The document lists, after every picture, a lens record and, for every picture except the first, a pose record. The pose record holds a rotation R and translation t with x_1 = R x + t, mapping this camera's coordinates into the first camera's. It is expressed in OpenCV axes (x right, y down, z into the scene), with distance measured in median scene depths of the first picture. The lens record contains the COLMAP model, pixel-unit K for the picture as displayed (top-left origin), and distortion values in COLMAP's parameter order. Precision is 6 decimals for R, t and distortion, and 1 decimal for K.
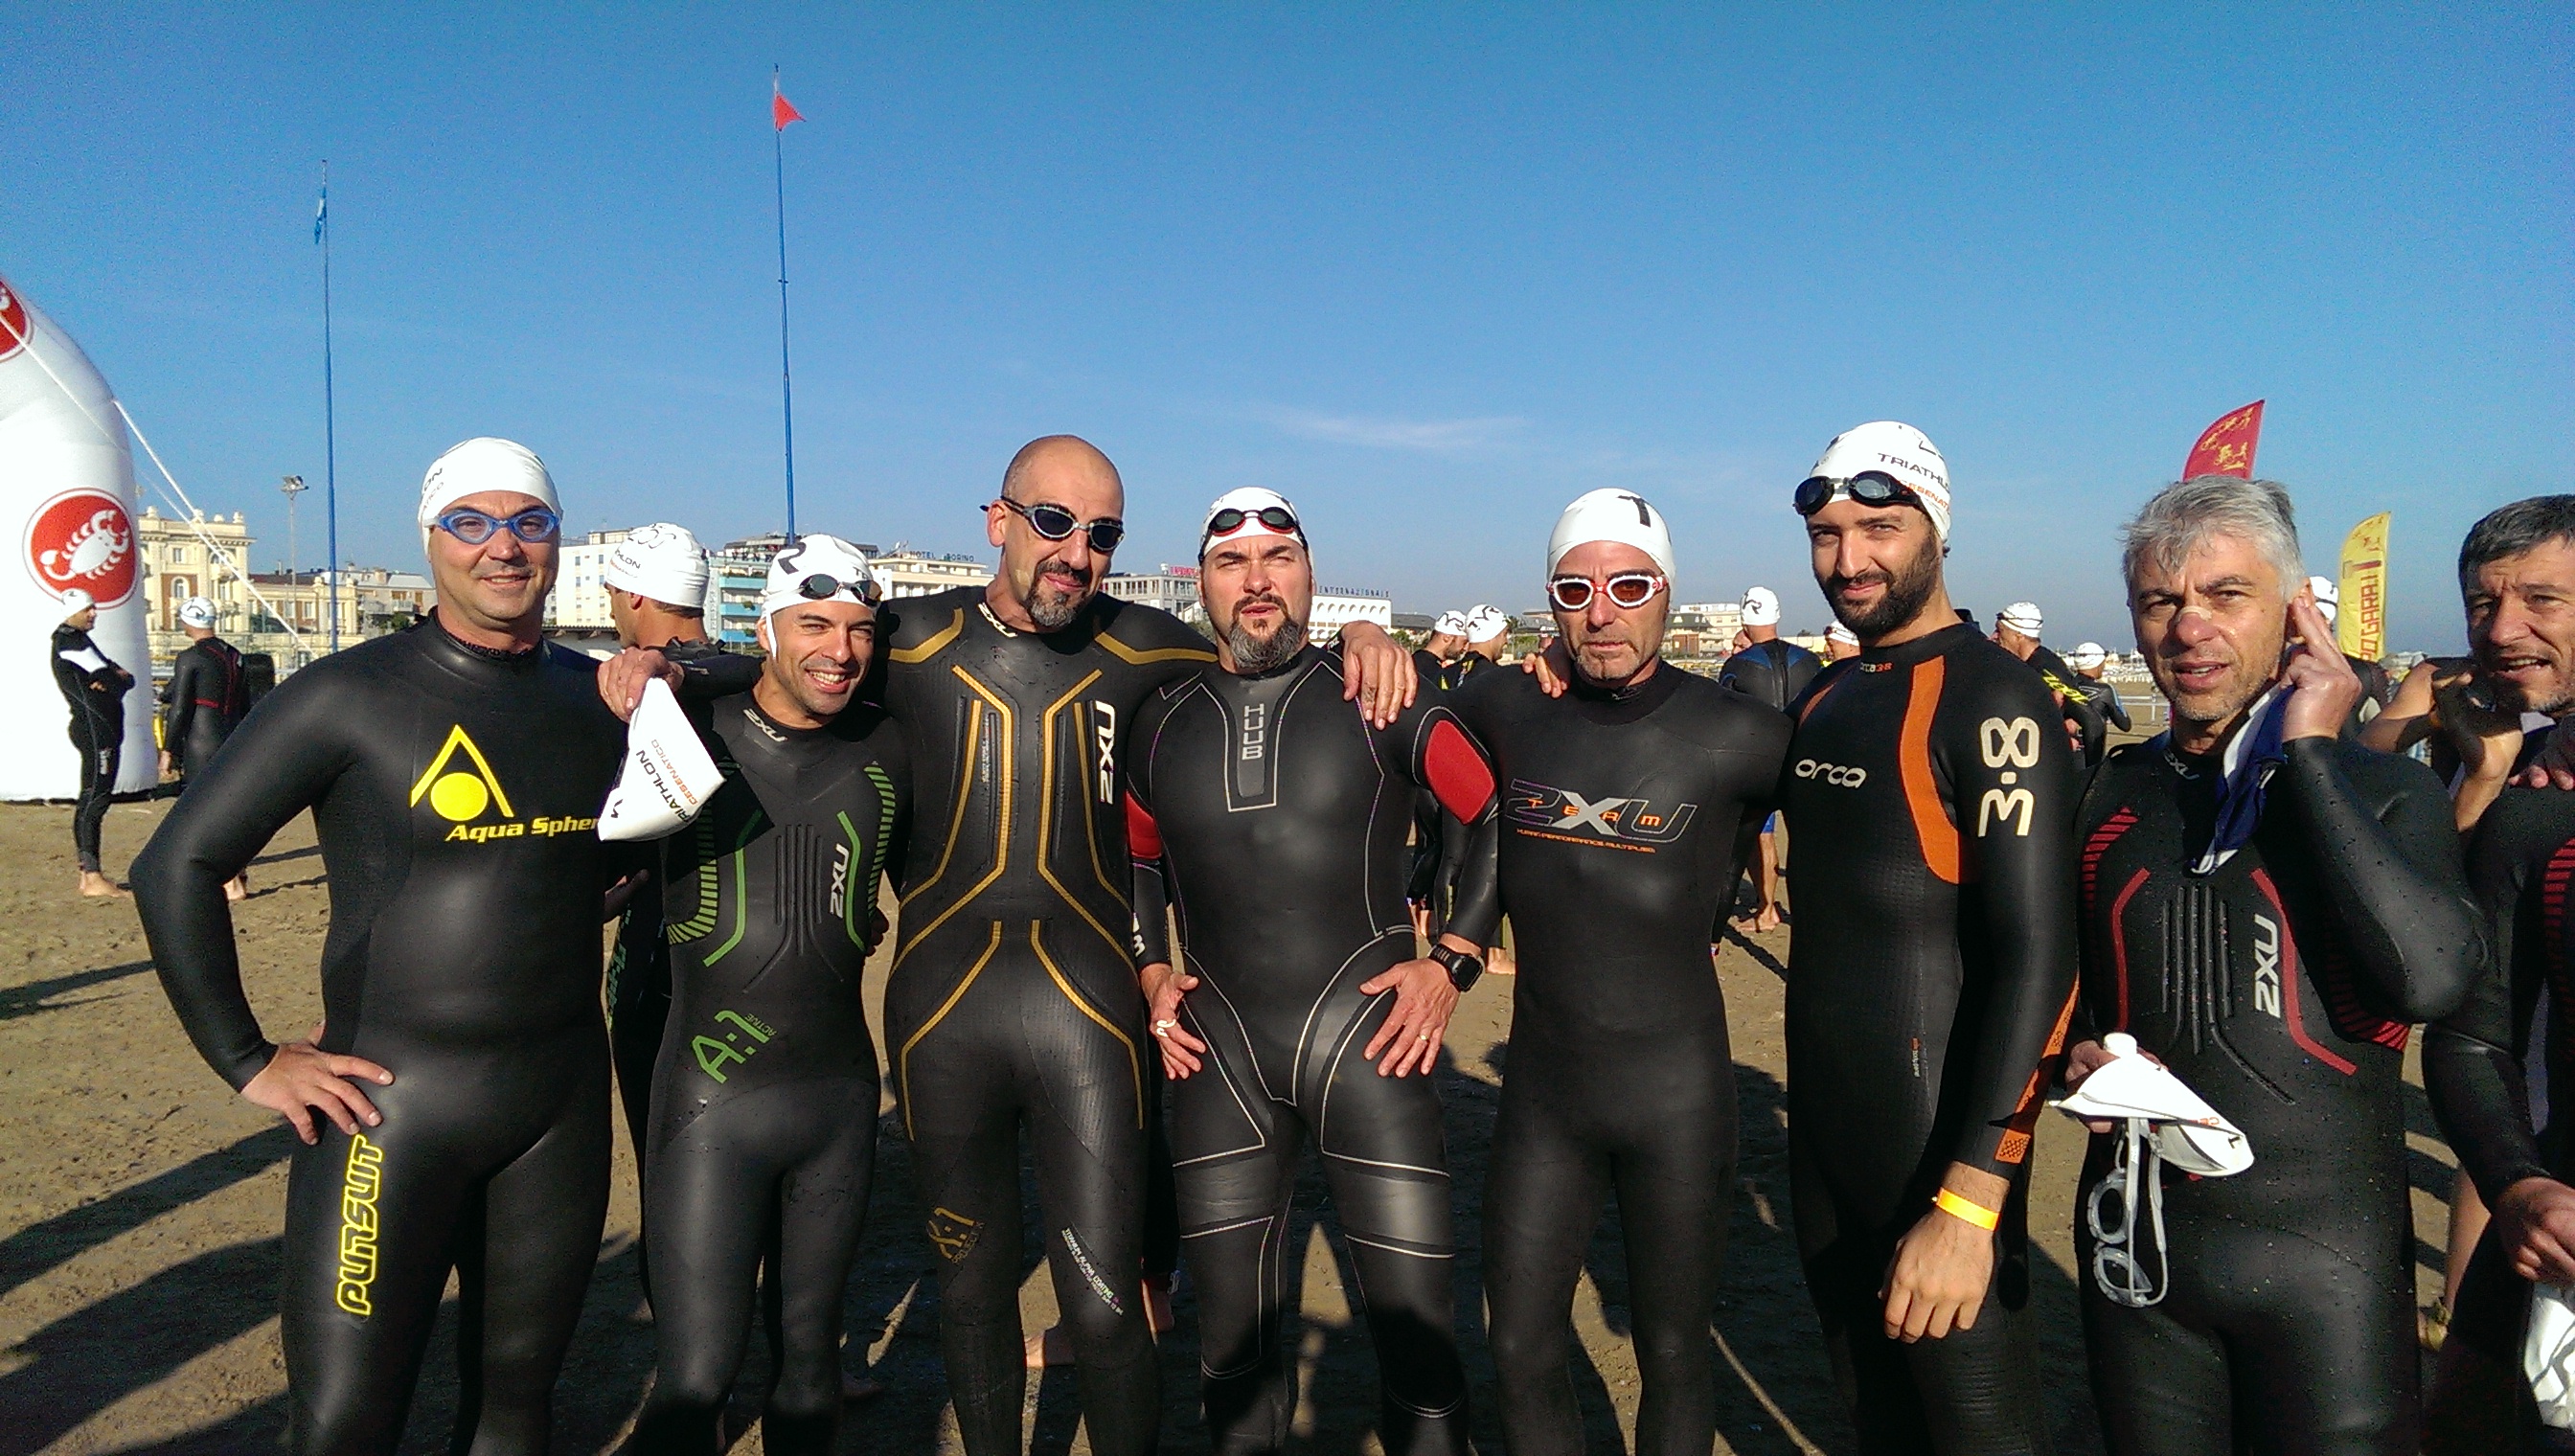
lens RADIAL K [[1820.5, 0, 1251.7], [0, 1820.5, 724.5], [0, 0, 1]] dist [0.046937, -0.044577]
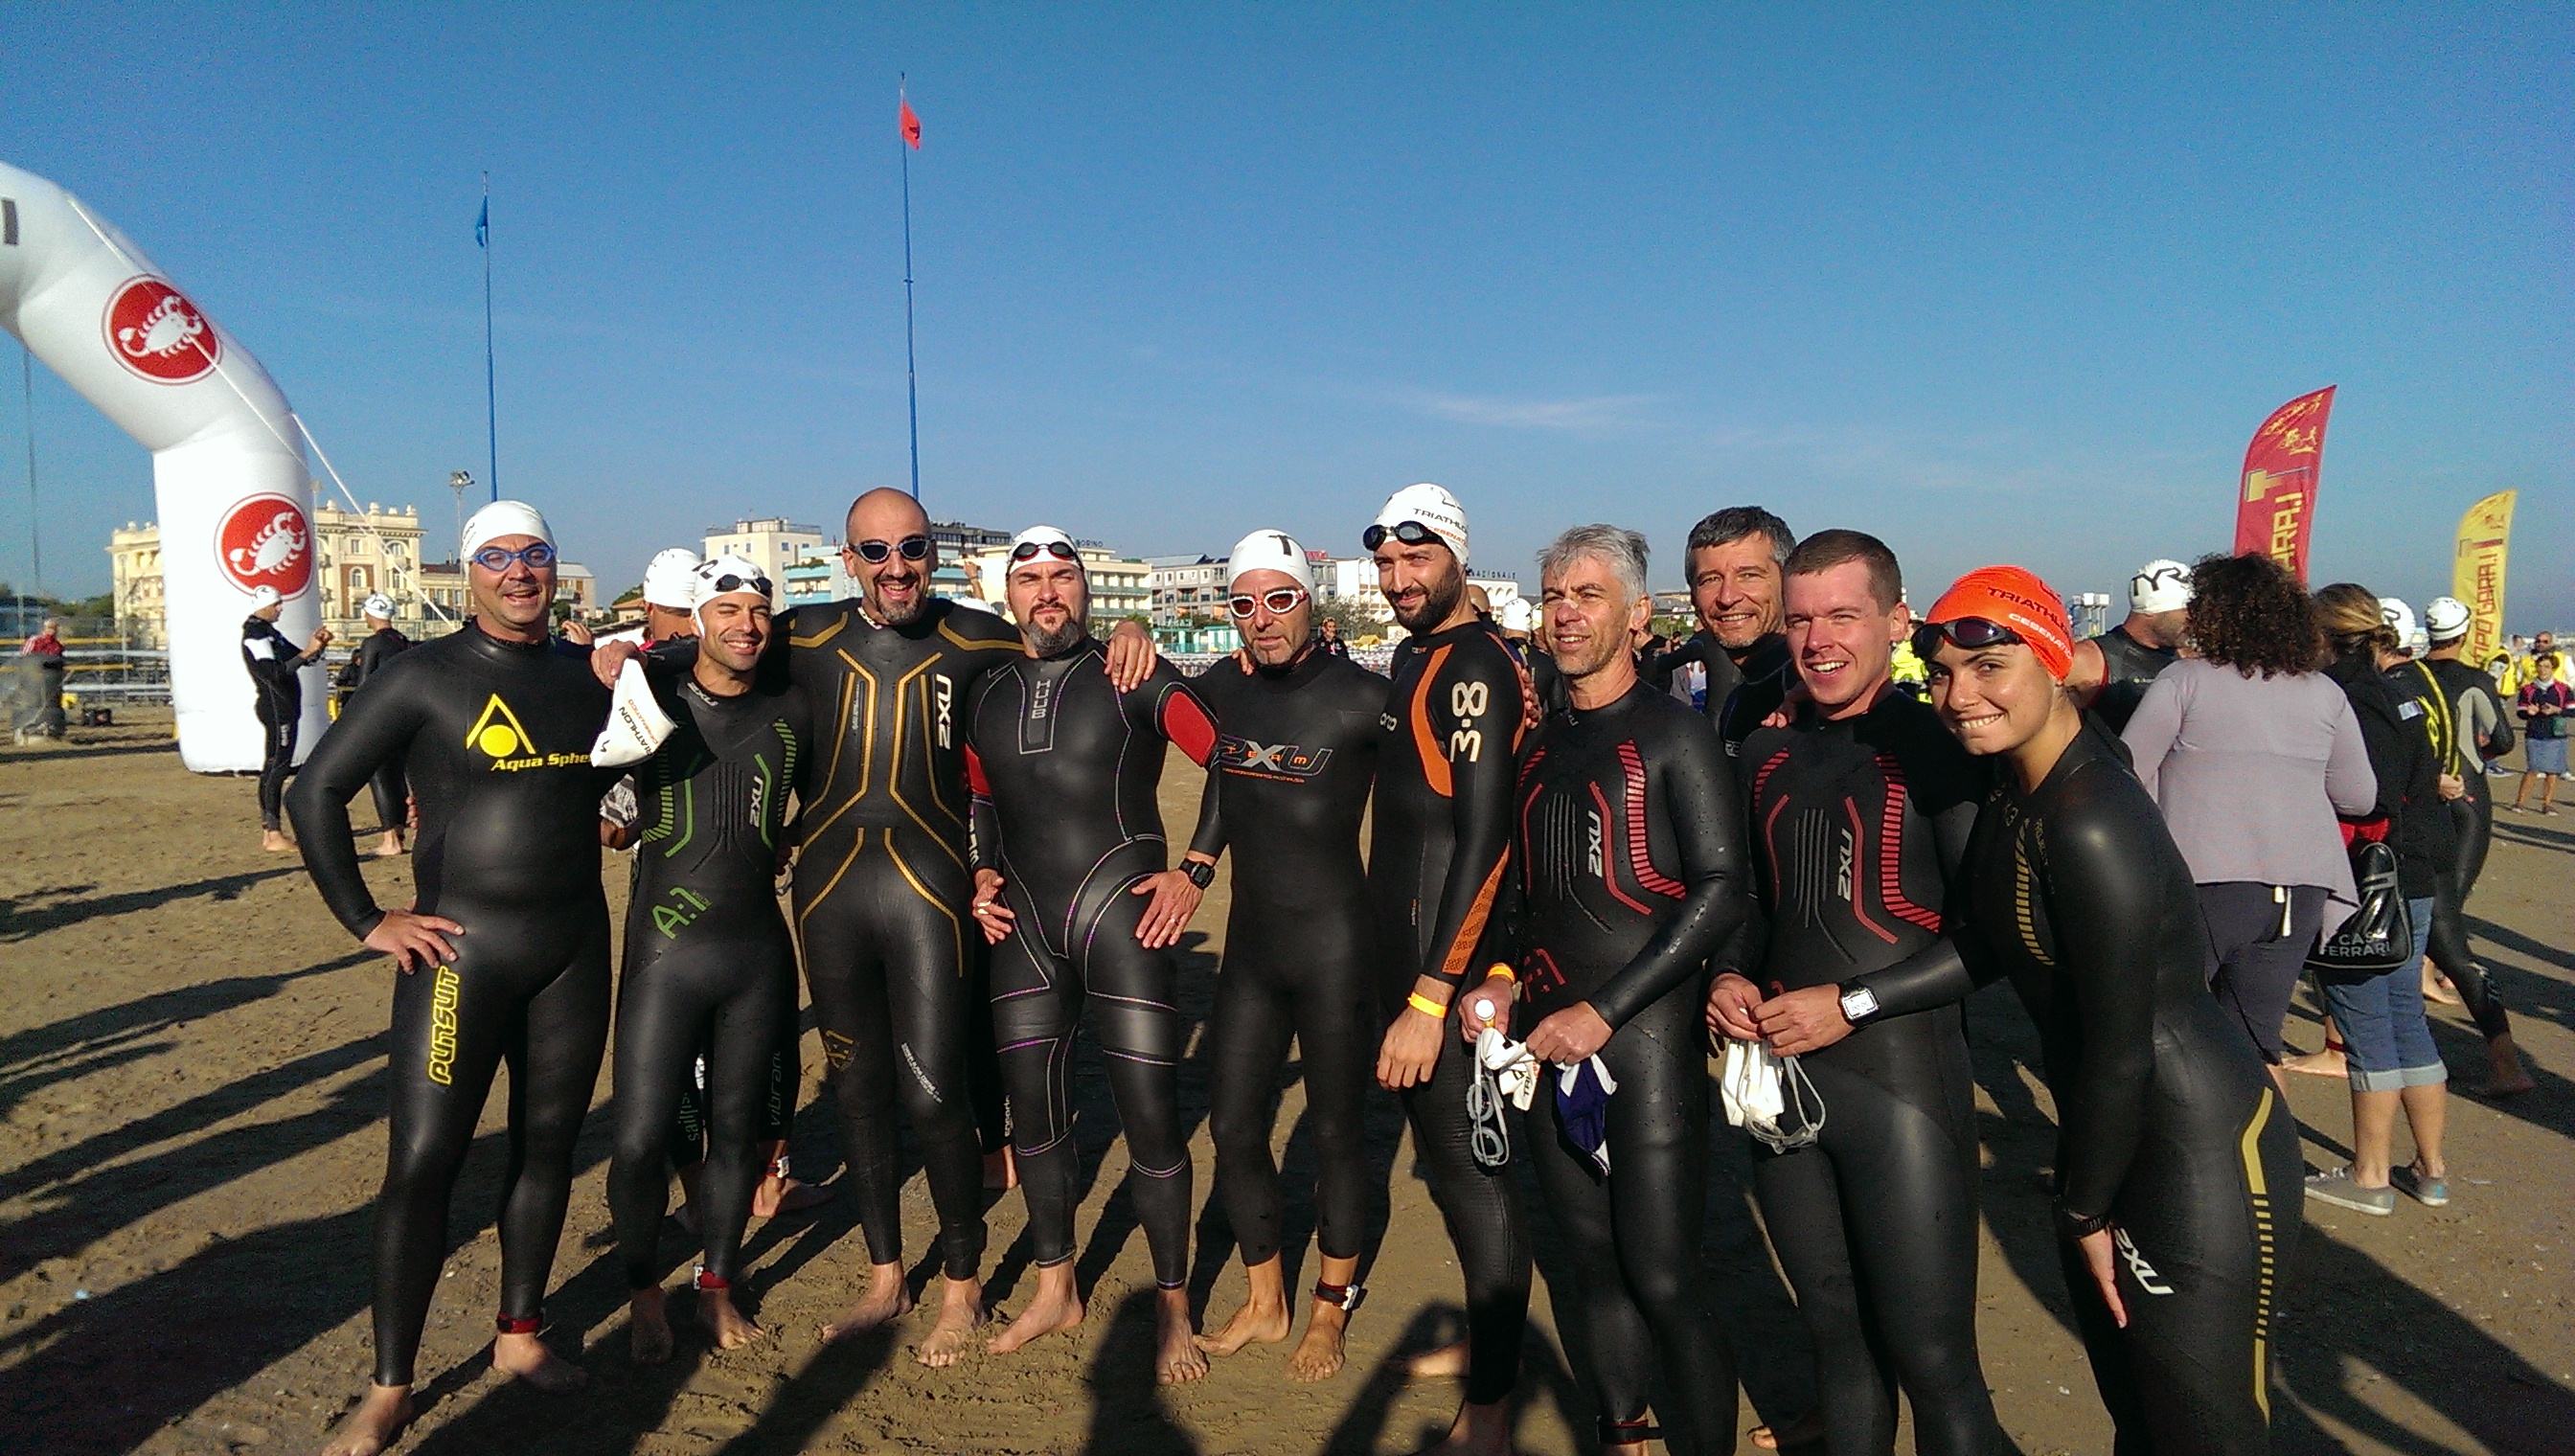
lens RADIAL K [[1862.9, 0, 1264.8], [0, 1862.9, 729.3], [0, 0, 1]] dist [0.112526, -0.158265]
pose [[0.996506, 0.002097, -0.083493, 0.294676], [-0.001273, 0.999950, 0.009919, 0.012975], [0.083509, -0.009778, 0.996459, -0.440669]]
